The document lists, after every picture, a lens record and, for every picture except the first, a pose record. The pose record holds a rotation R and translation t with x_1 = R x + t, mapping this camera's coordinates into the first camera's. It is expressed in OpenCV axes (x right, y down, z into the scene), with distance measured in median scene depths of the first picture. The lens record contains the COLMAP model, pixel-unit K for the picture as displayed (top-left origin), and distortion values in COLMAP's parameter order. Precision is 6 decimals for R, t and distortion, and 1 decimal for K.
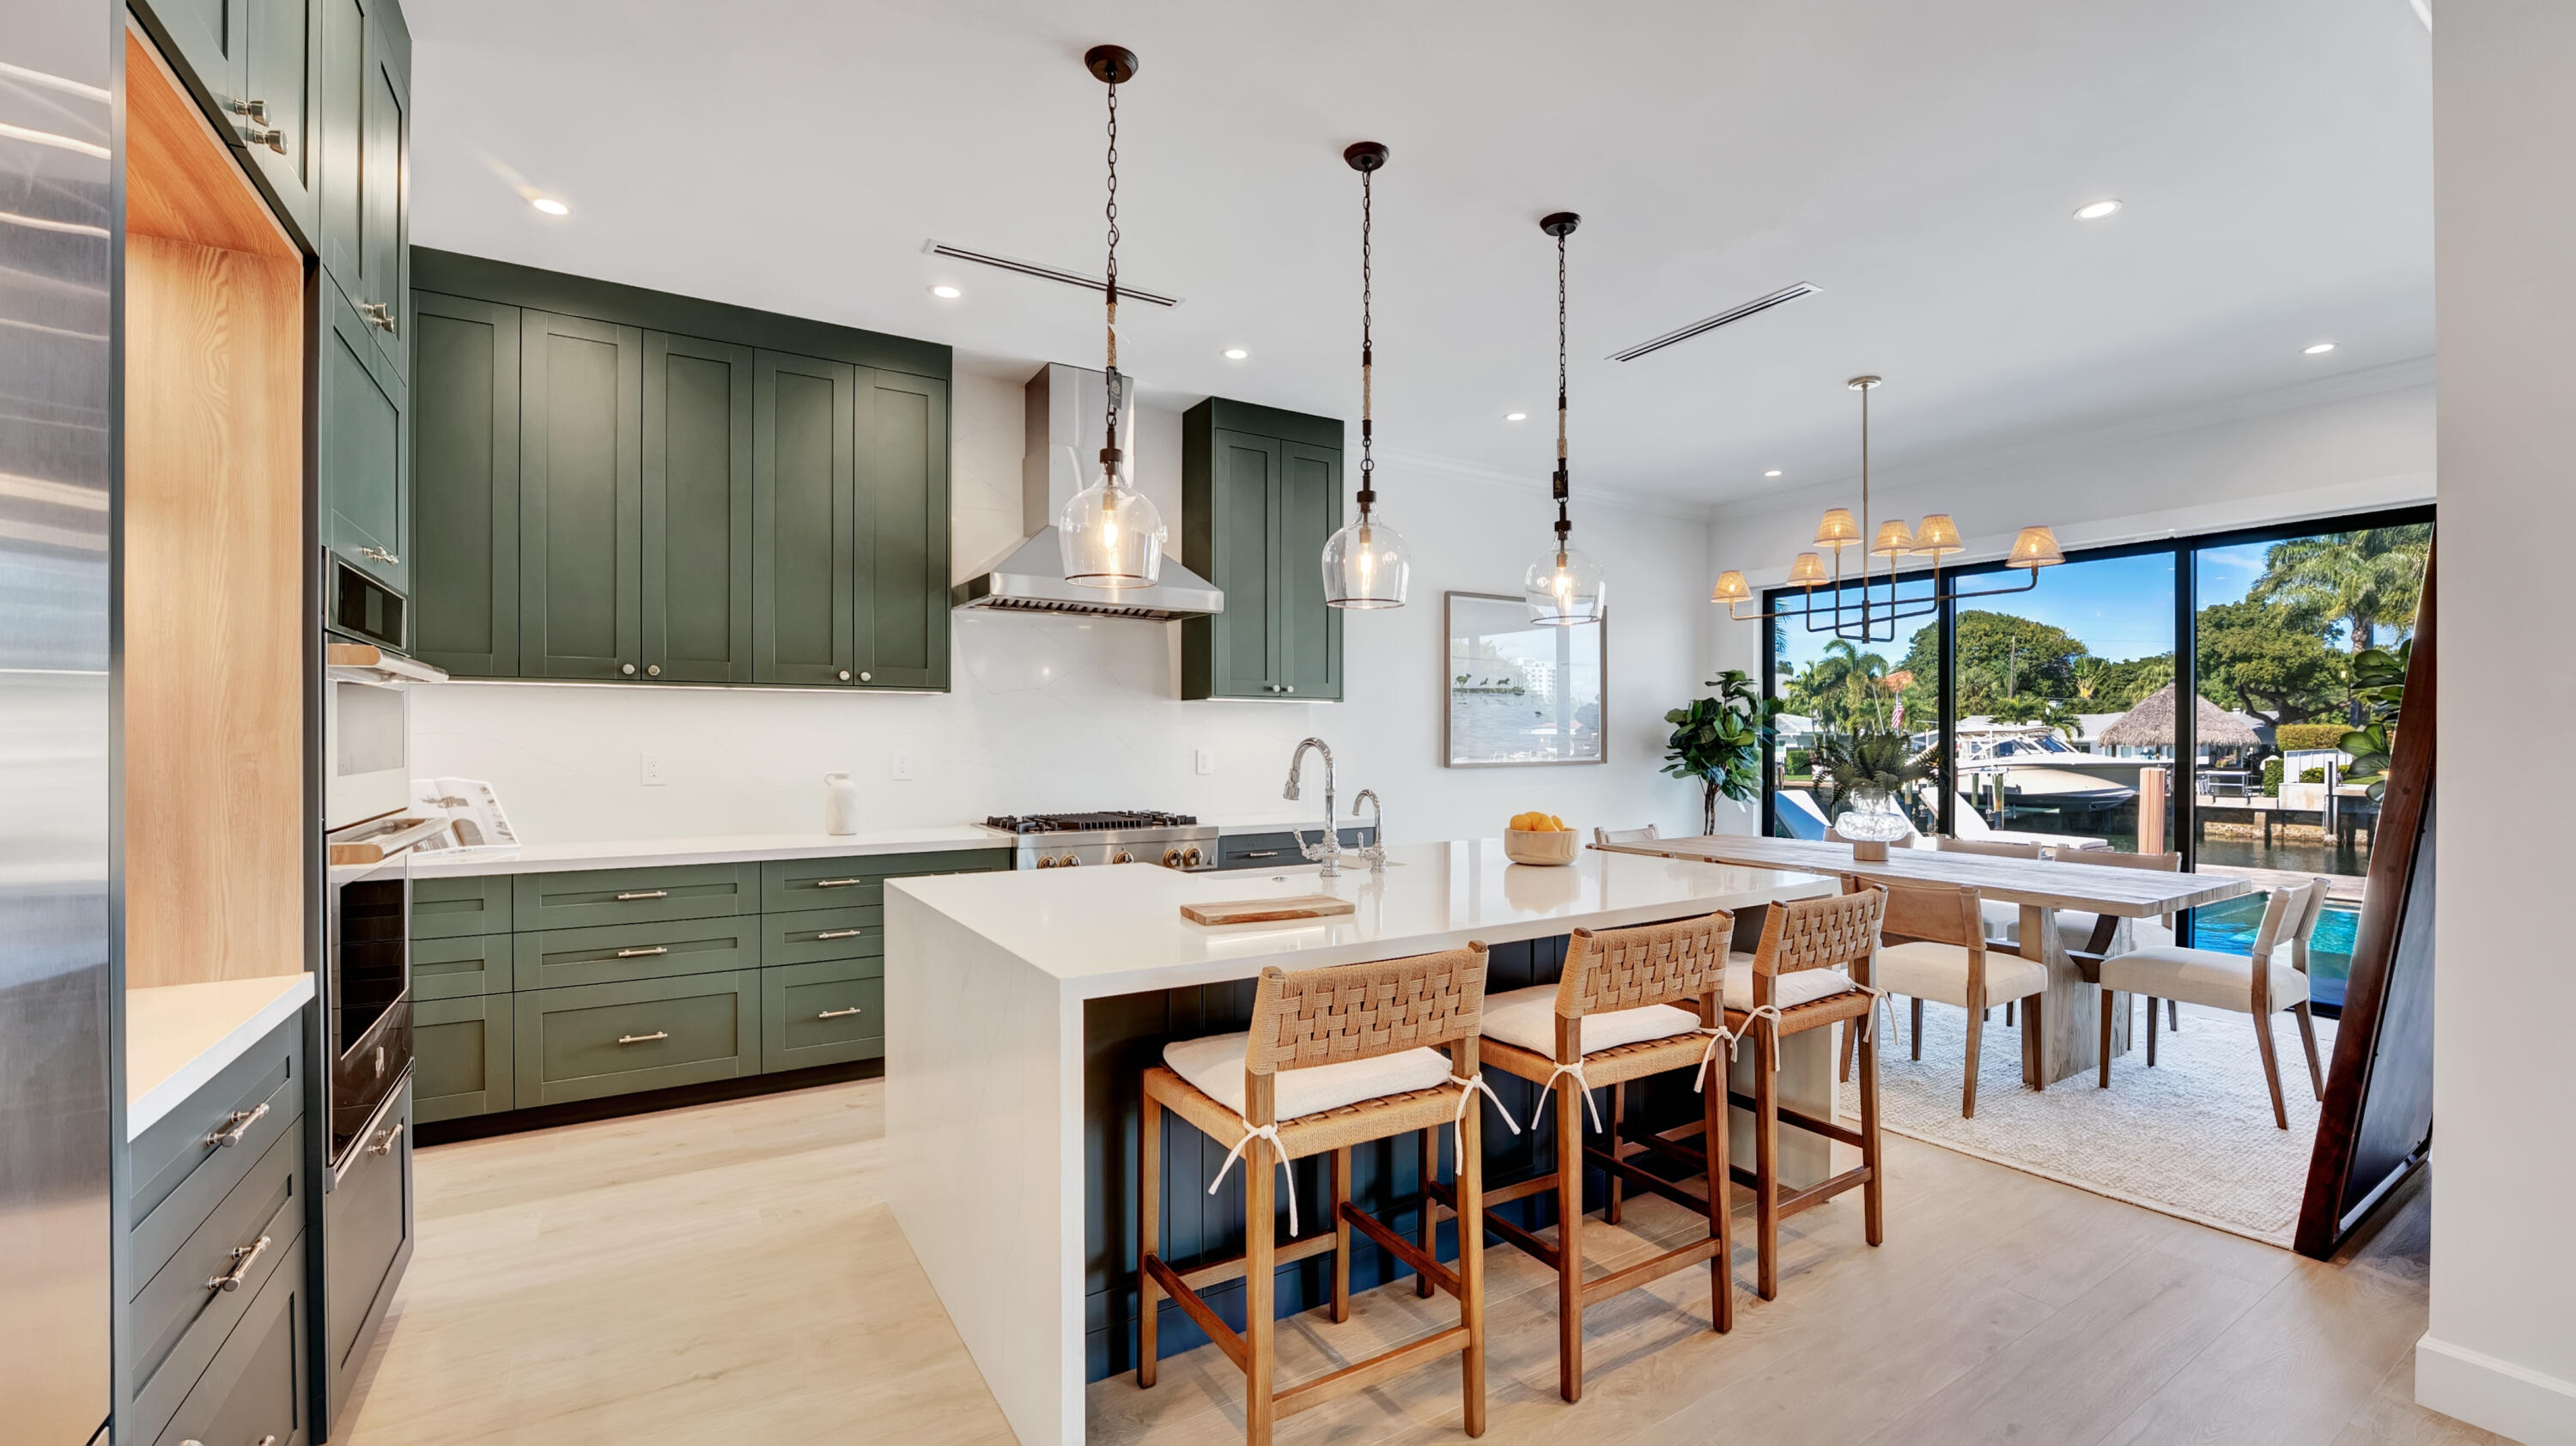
lens RADIAL K [[1037.6, 0, 1285.9], [0, 1037.6, 733.5], [0, 0, 1]] dist [-0.020934, -0.000136]
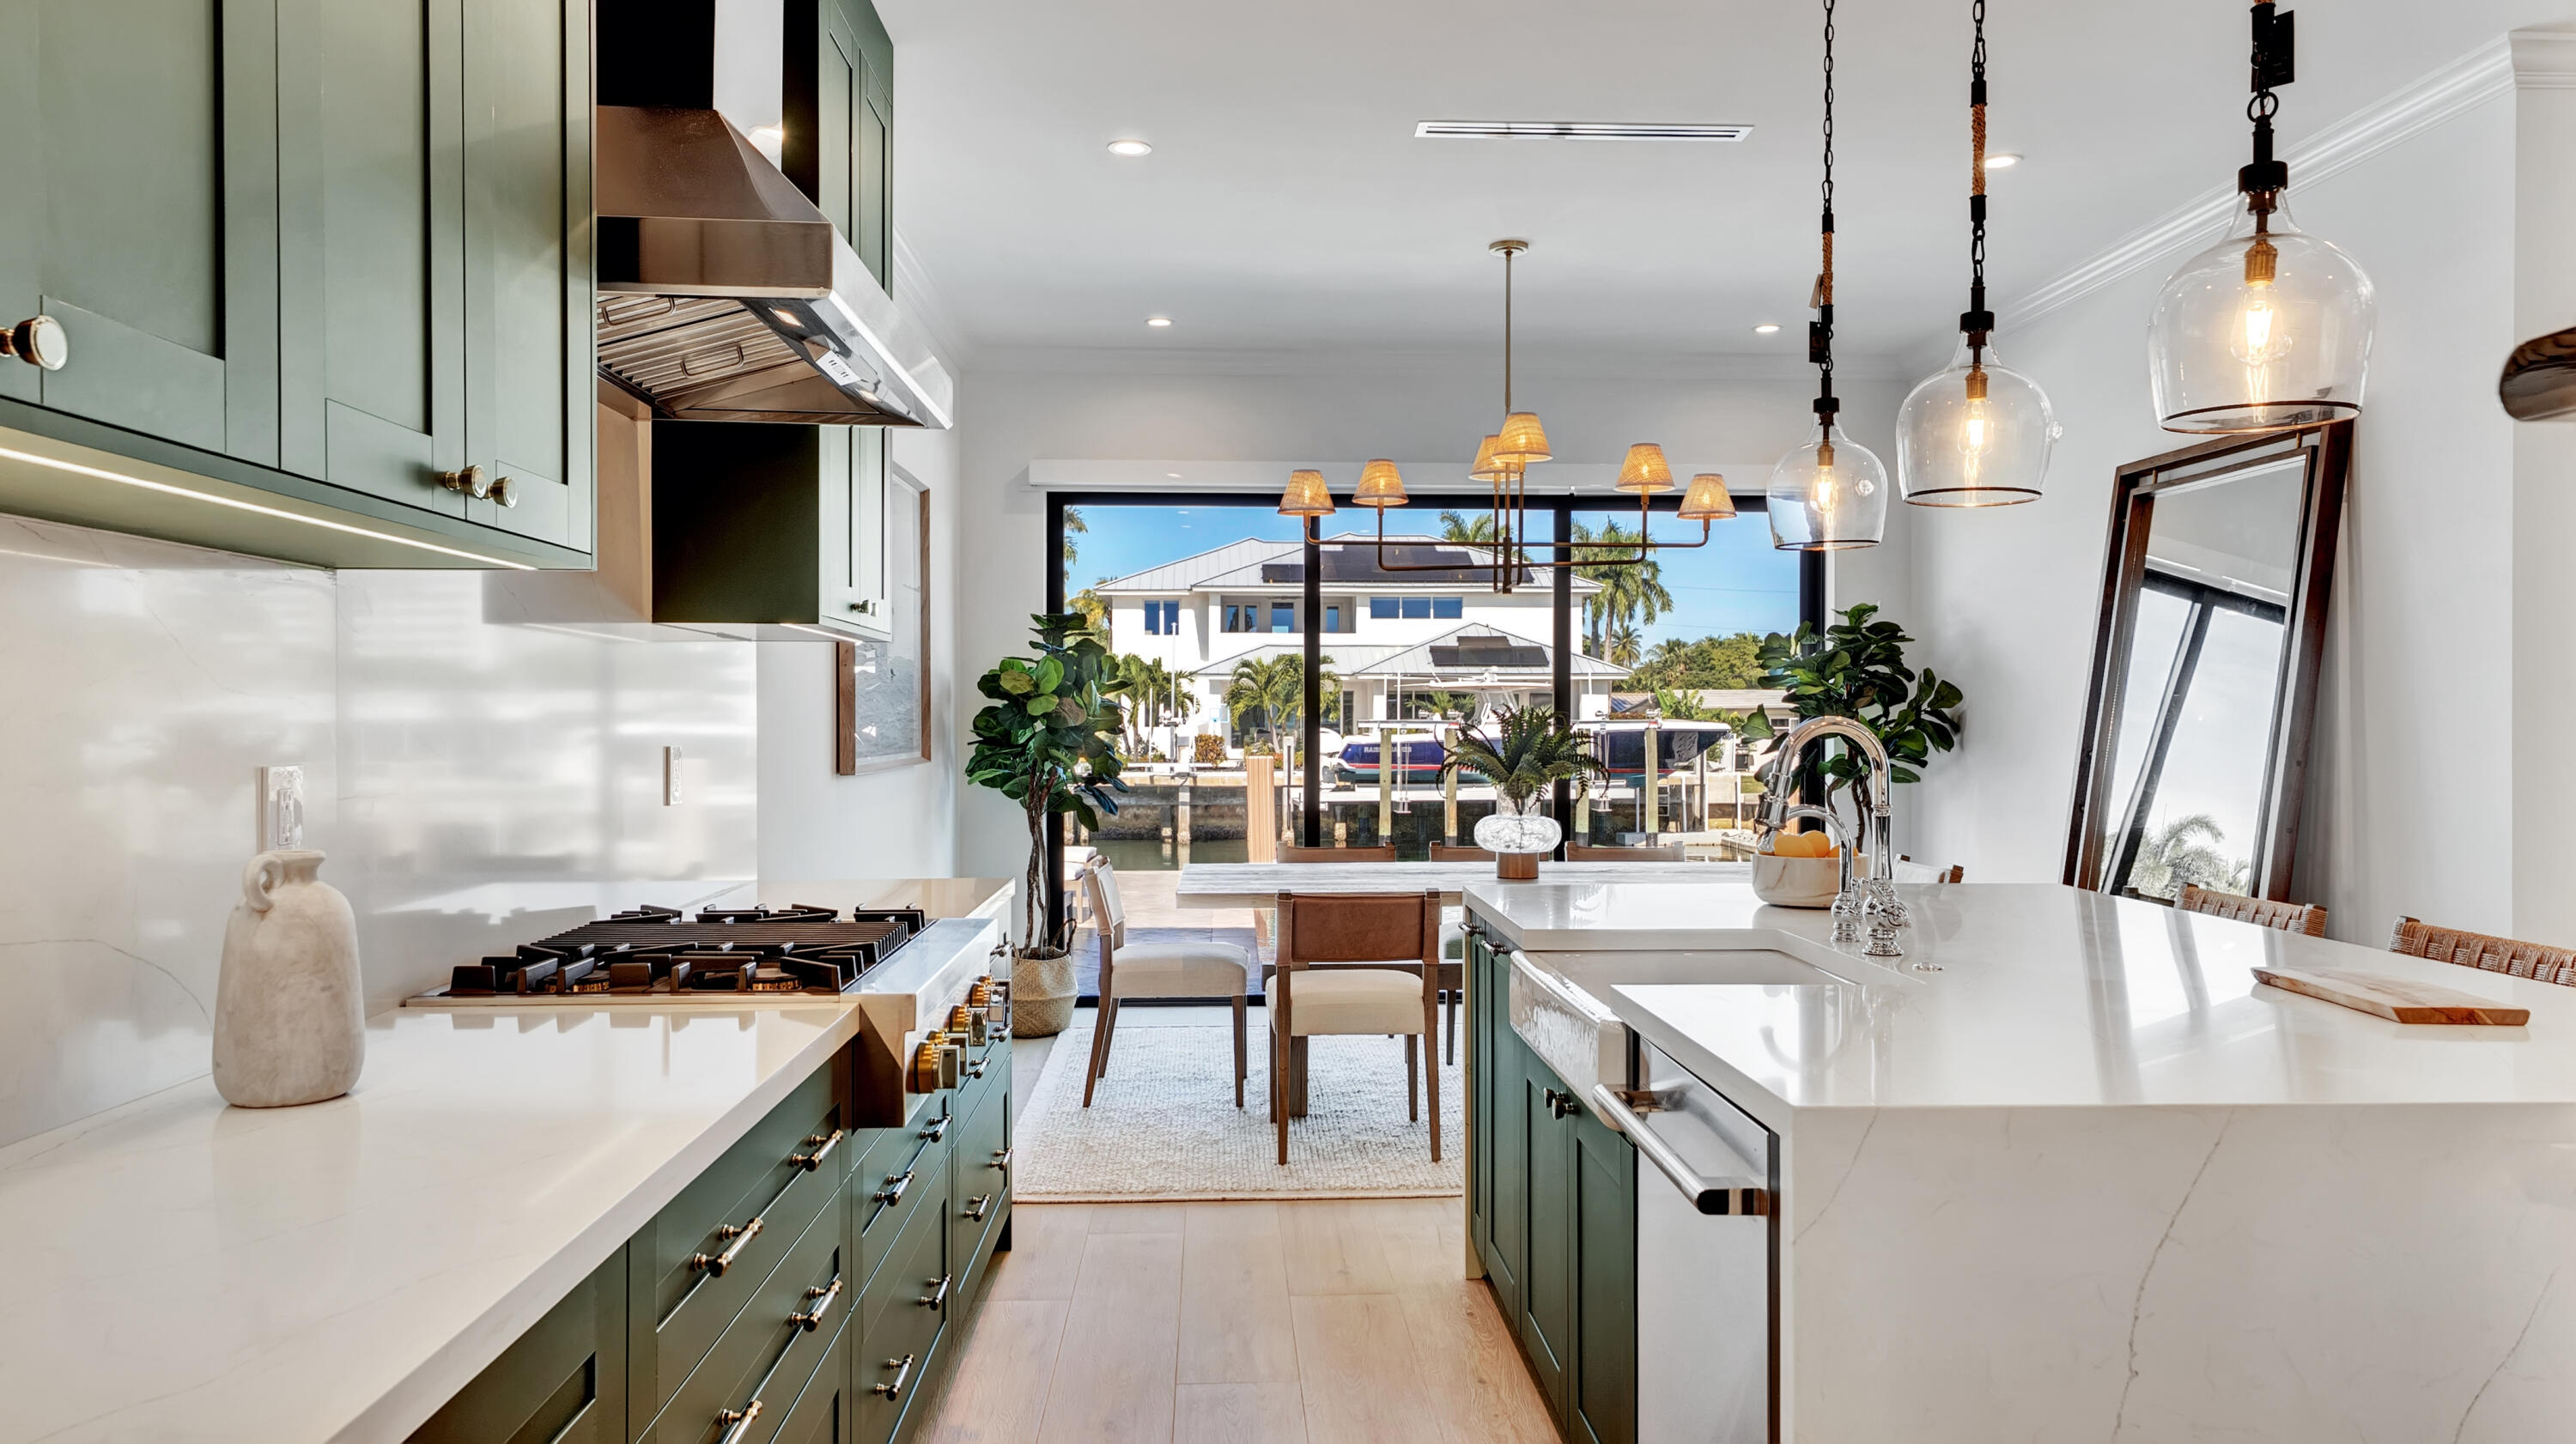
lens RADIAL K [[1712.4, 0, 1304.2], [0, 1712.4, 714.5], [0, 0, 1]] dist [-0.012040, -0.001511]
pose [[0.491963, 0.001693, 0.870614, -0.585795], [-0.002186, 0.999997, -0.000710, 0.002044], [-0.870613, -0.001554, 0.491966, 0.502145]]
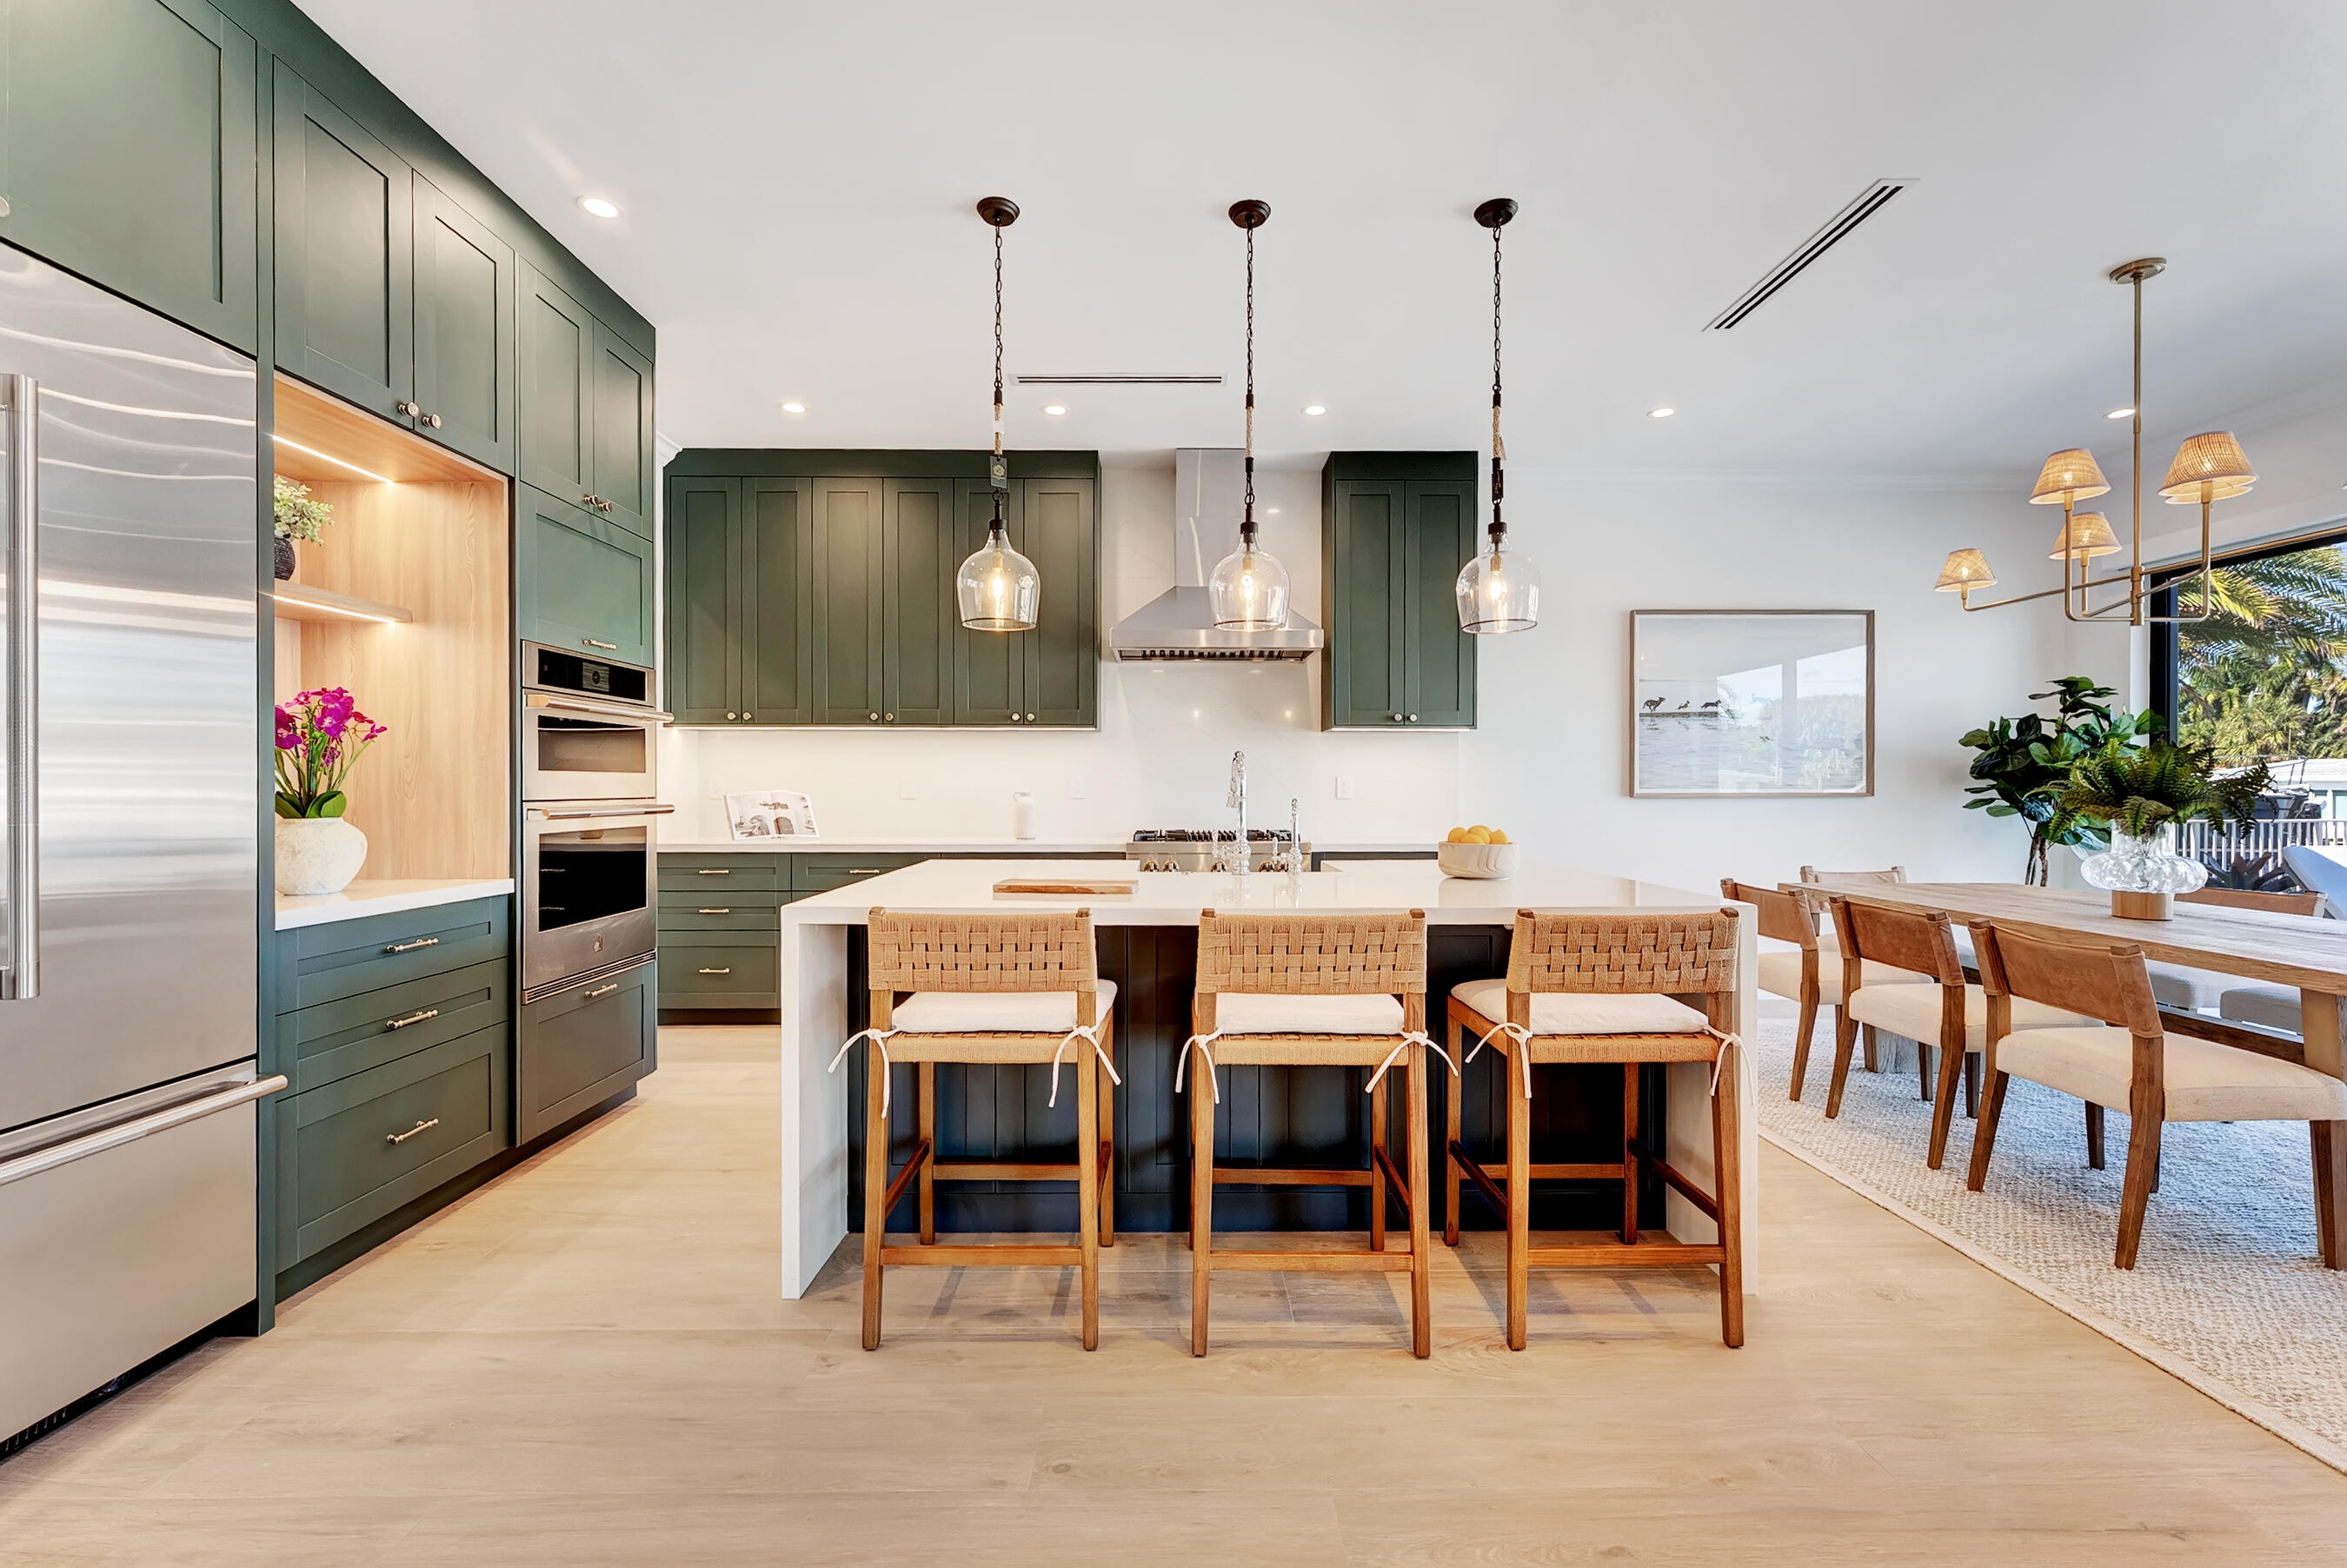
lens RADIAL K [[952.1, 0, 1187.7], [0, 952.1, 782.1], [0, 0, 1]] dist [-0.000610, 0.000818]
pose [[0.857514, -0.002141, -0.514457, 0.319868], [0.001623, 0.999998, -0.001456, 0.024308], [0.514459, 0.000413, 0.857515, 0.062292]]
